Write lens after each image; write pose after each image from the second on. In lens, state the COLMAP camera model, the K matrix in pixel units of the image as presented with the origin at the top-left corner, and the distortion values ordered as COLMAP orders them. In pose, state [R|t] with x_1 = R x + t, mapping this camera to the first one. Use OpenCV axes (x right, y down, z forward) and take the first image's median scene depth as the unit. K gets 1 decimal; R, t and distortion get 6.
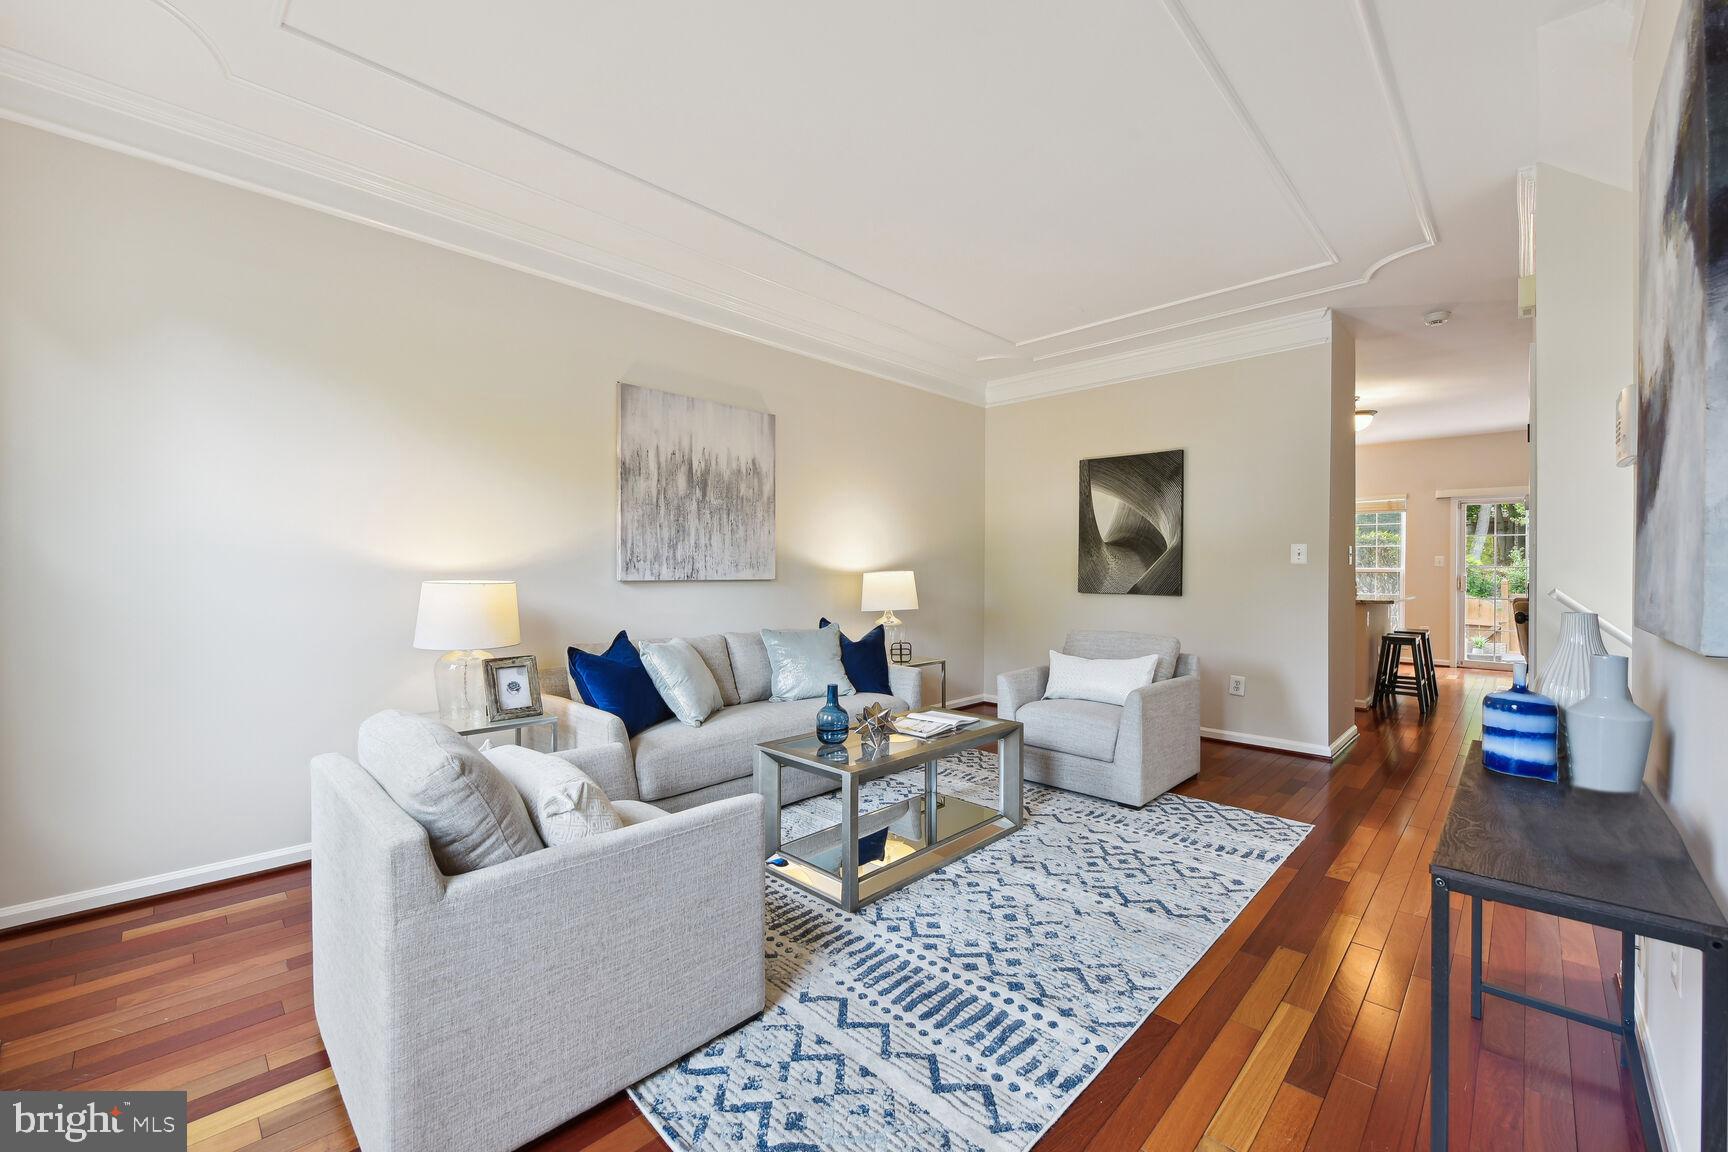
lens RADIAL K [[686.5, 0, 859.8], [0, 686.5, 575.5], [0, 0, 1]] dist [-0.008225, -0.000168]
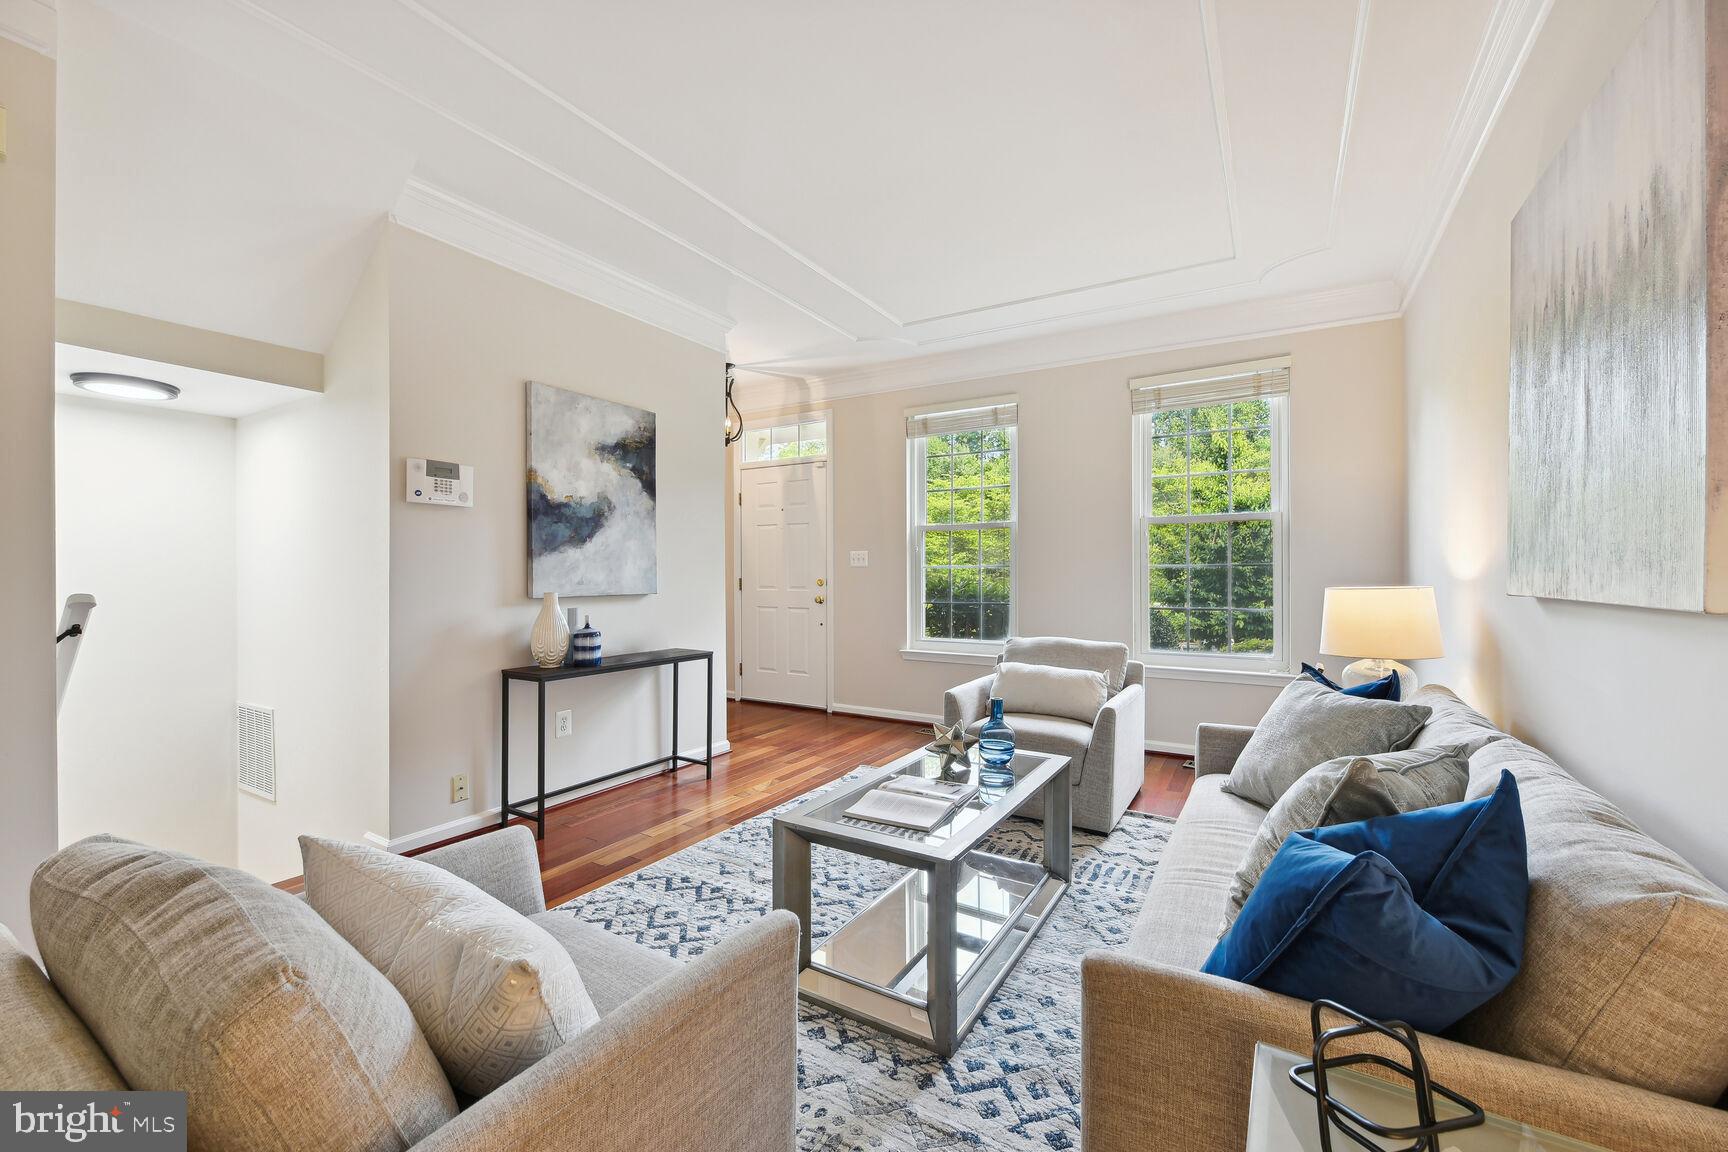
lens RADIAL K [[694.5, 0, 864.0], [0, 694.5, 576.0], [0, 0, 1]] dist [-0.000511, -0.000013]
pose [[-0.973926, -0.003229, -0.226845, 0.296386], [-0.005750, 0.999929, 0.010456, -0.011313], [0.226795, 0.011487, -0.973875, 1.601779]]
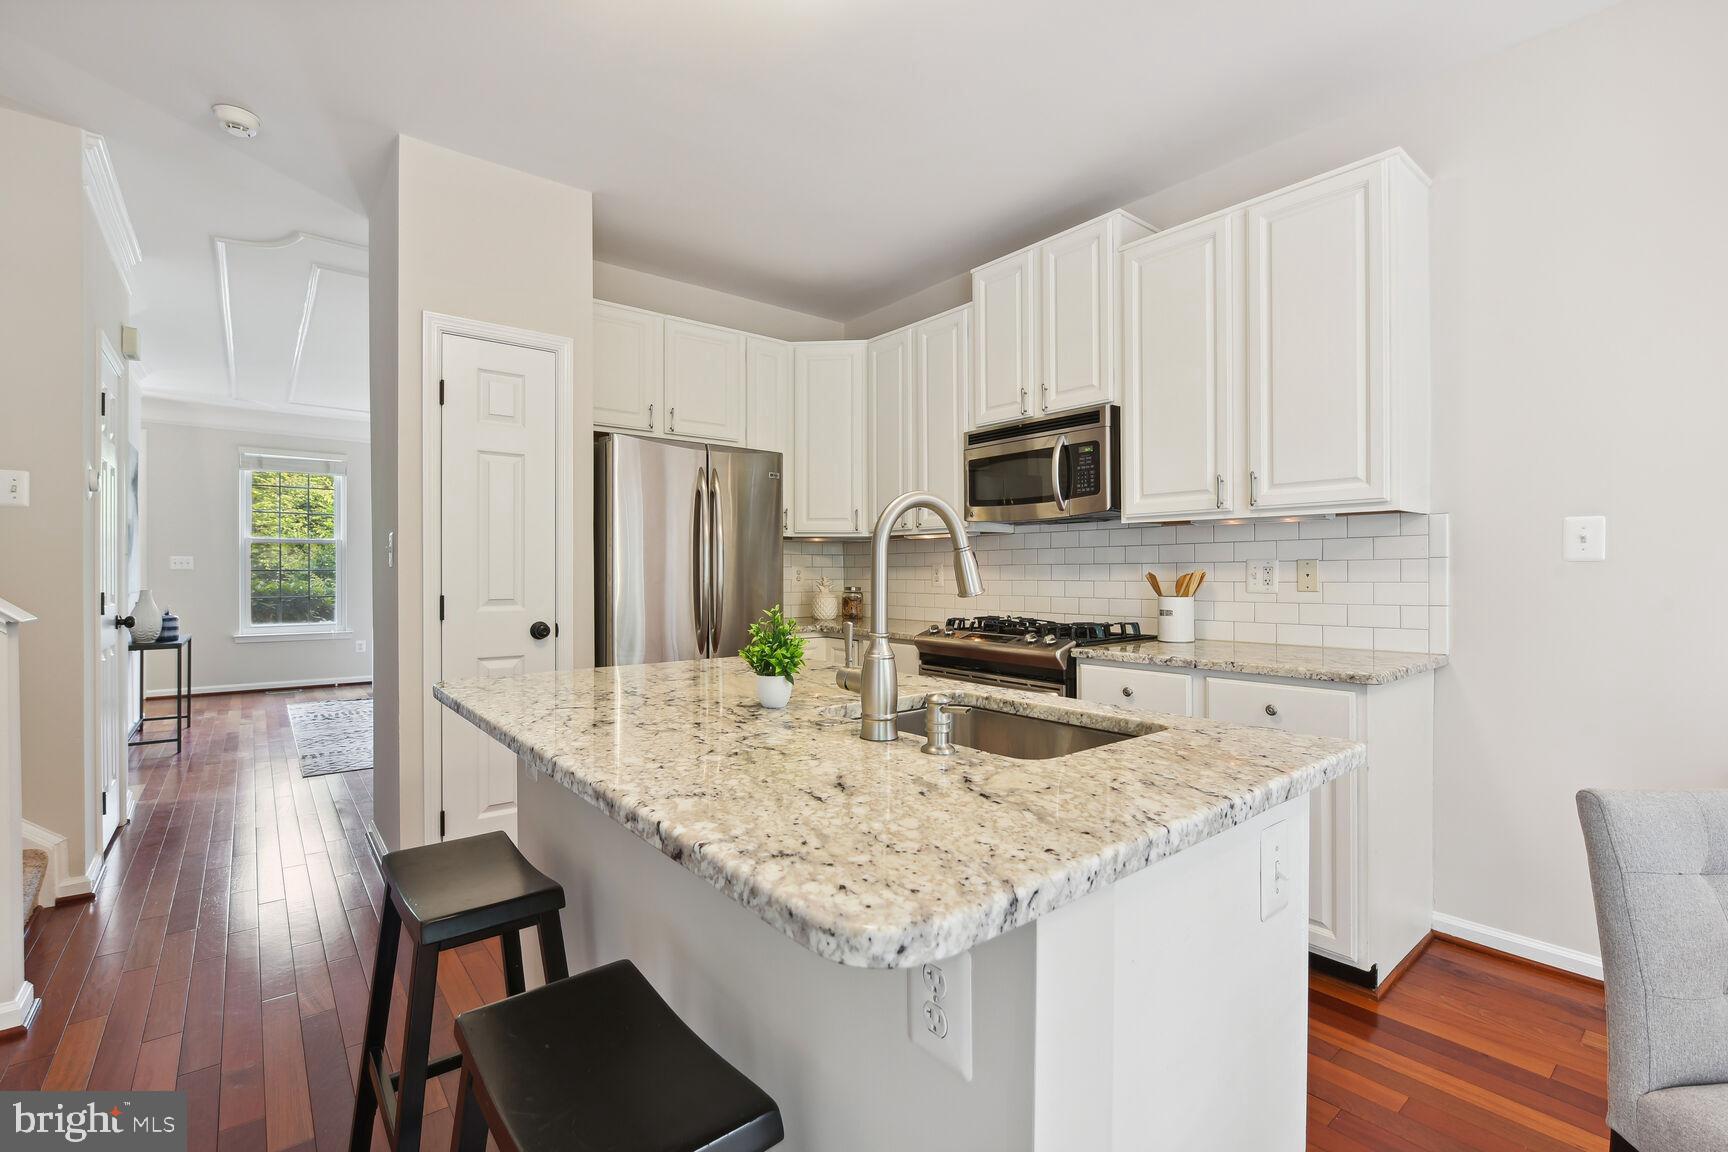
lens RADIAL K [[759.2, 0, 859.8], [0, 759.2, 572.9], [0, 0, 1]] dist [-0.005399, -0.000533]
pose [[-0.115918, 0.000193, -0.993259, 1.928690], [-0.005308, 0.999986, 0.000814, -0.019311], [0.993245, 0.005366, -0.115916, 2.172736]]
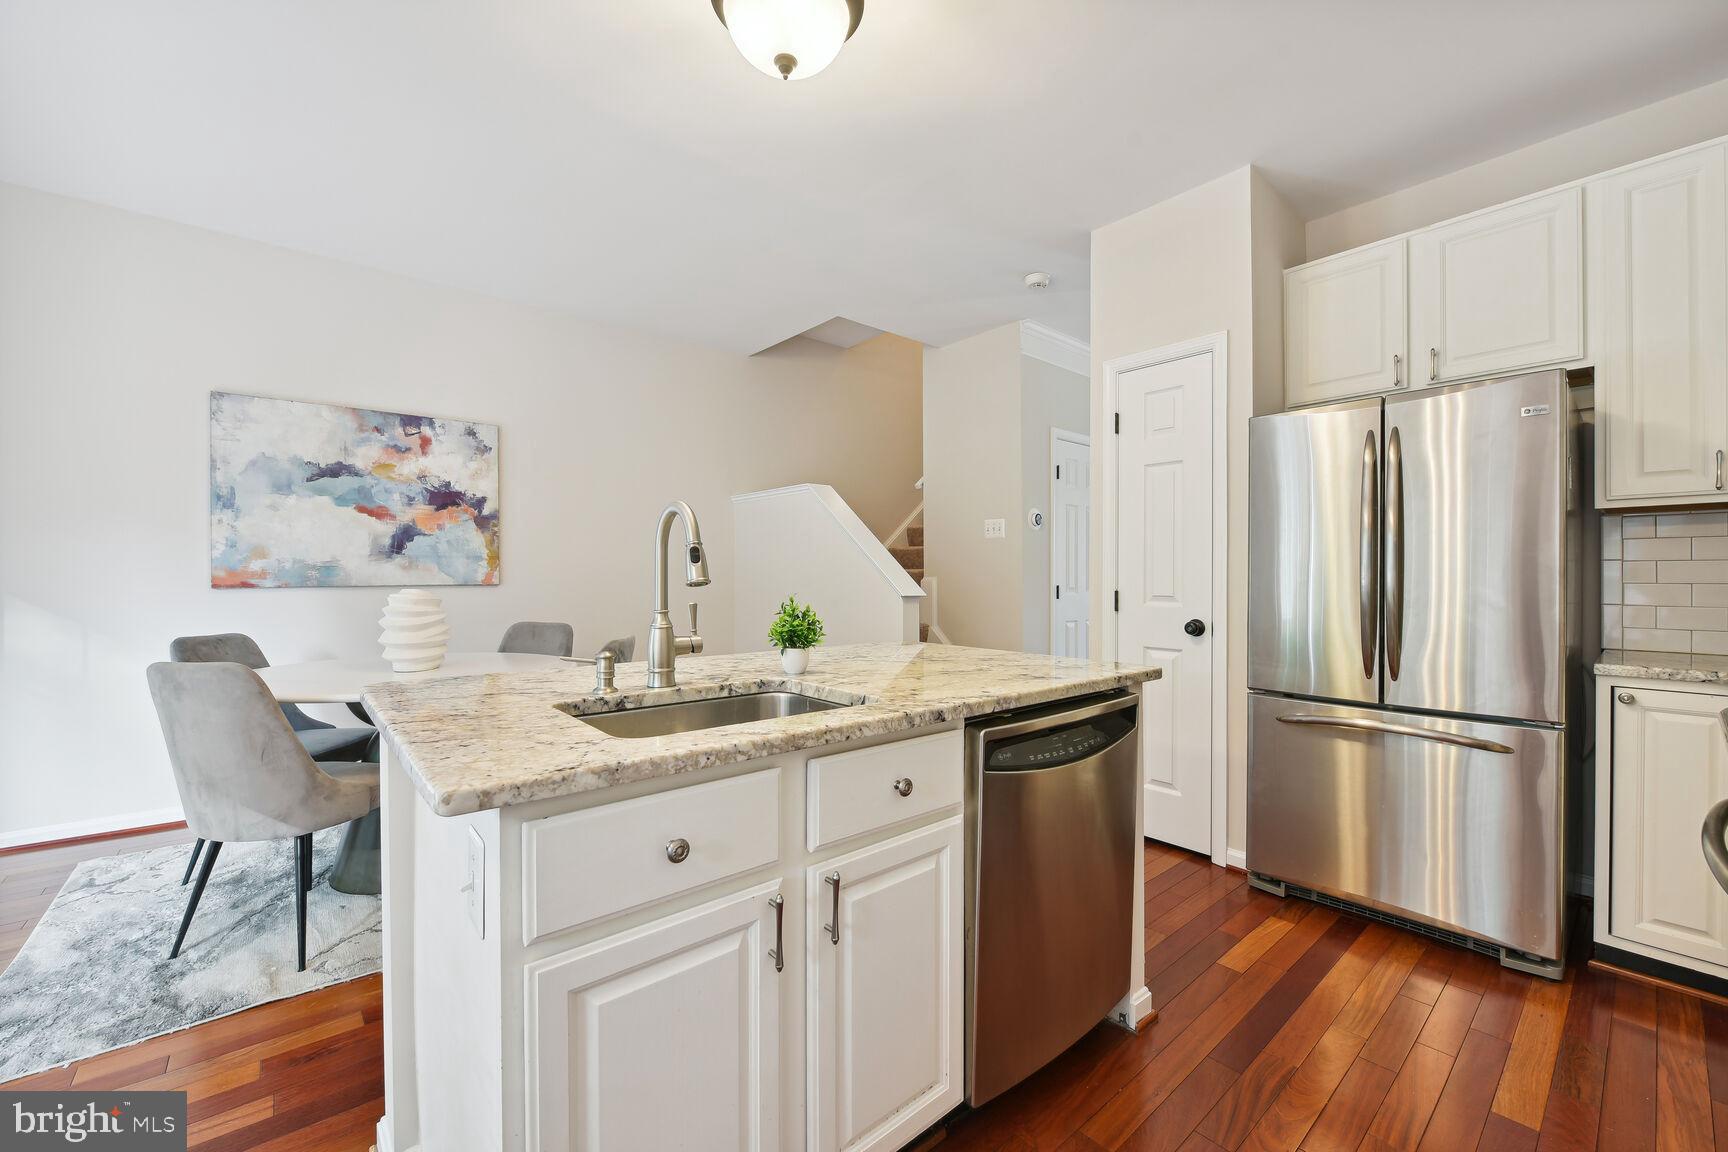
lens RADIAL K [[686.5, 0, 859.8], [0, 686.5, 575.5], [0, 0, 1]] dist [-0.008225, -0.000168]
pose [[-0.995257, -0.002038, 0.097258, 1.365494], [-0.001683, 0.999992, 0.003736, -0.014083], [-0.097265, 0.003555, -0.995252, 2.593098]]
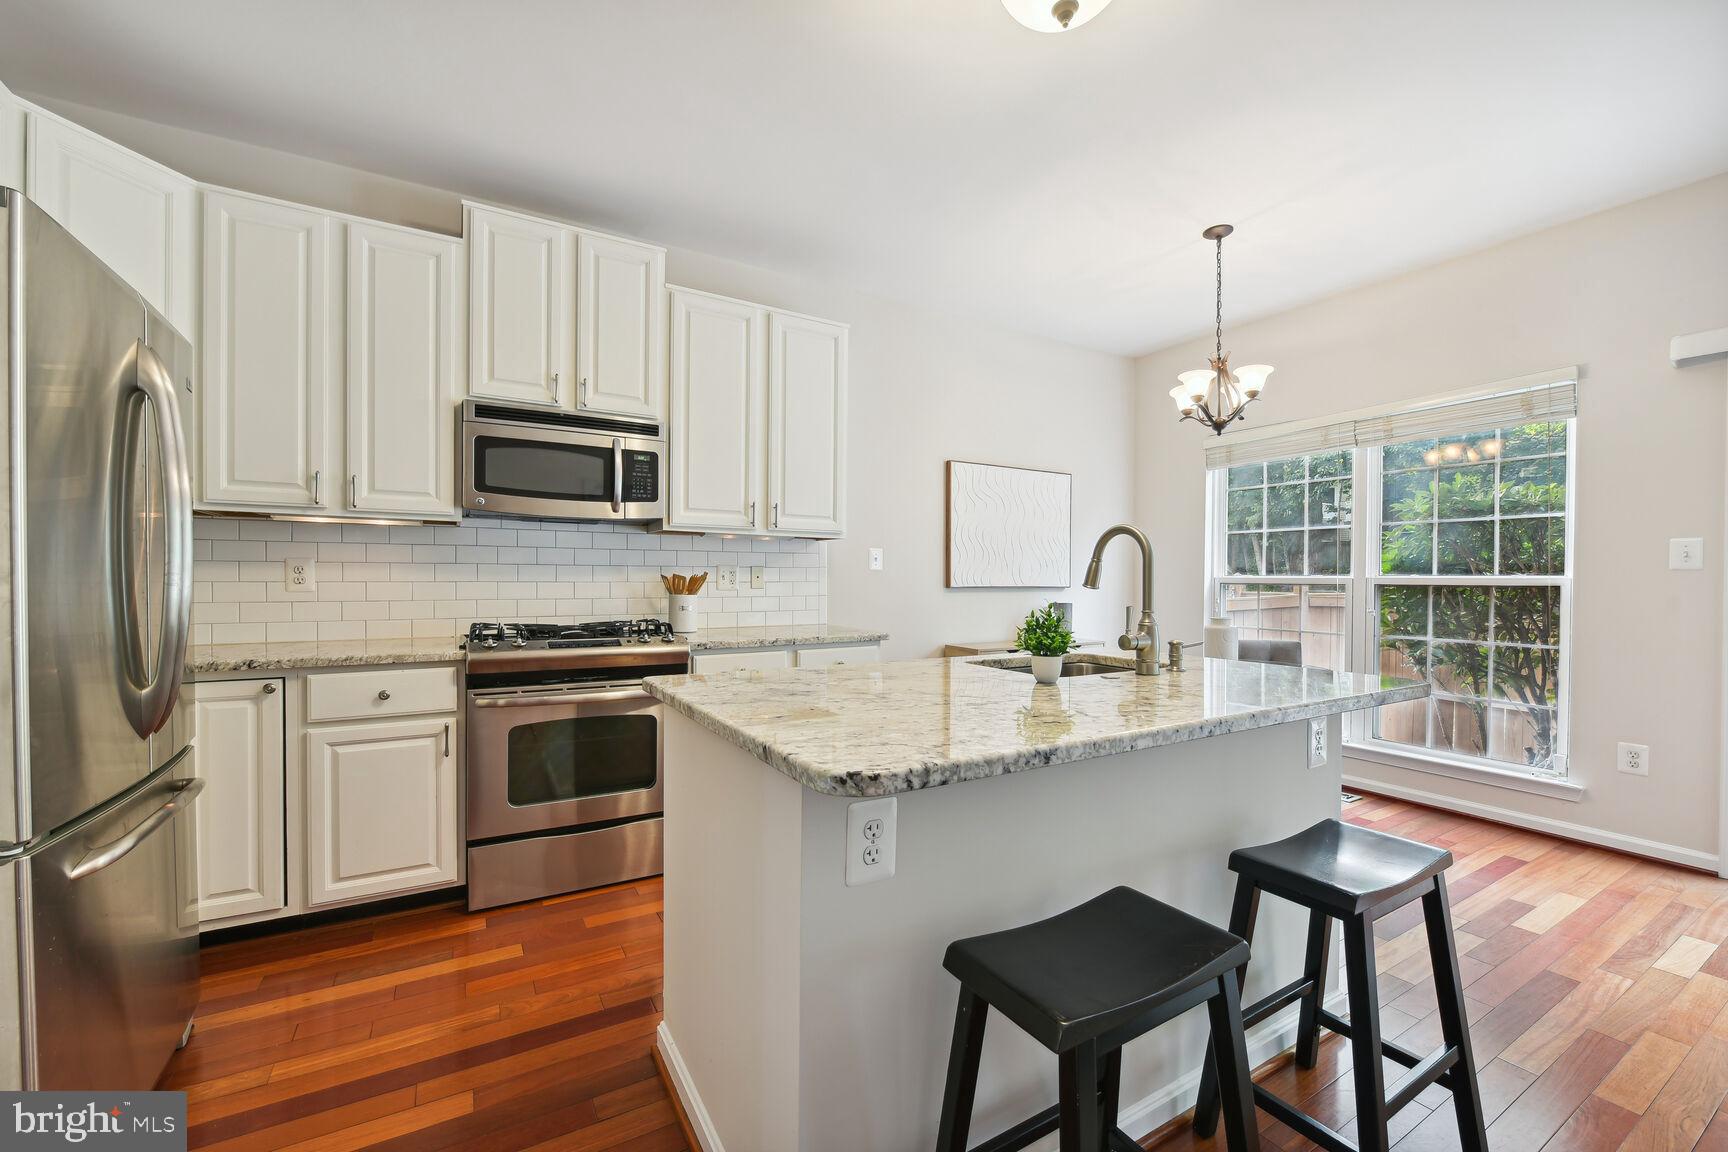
lens RADIAL K [[693.1, 0, 857.5], [0, 693.1, 585.7], [0, 0, 1]] dist [-0.007450, -0.000213]
pose [[0.963453, 0.006931, -0.267789, 1.470099], [-0.006553, 0.999976, 0.002306, -0.008325], [0.267798, -0.000467, 0.963475, 1.525603]]
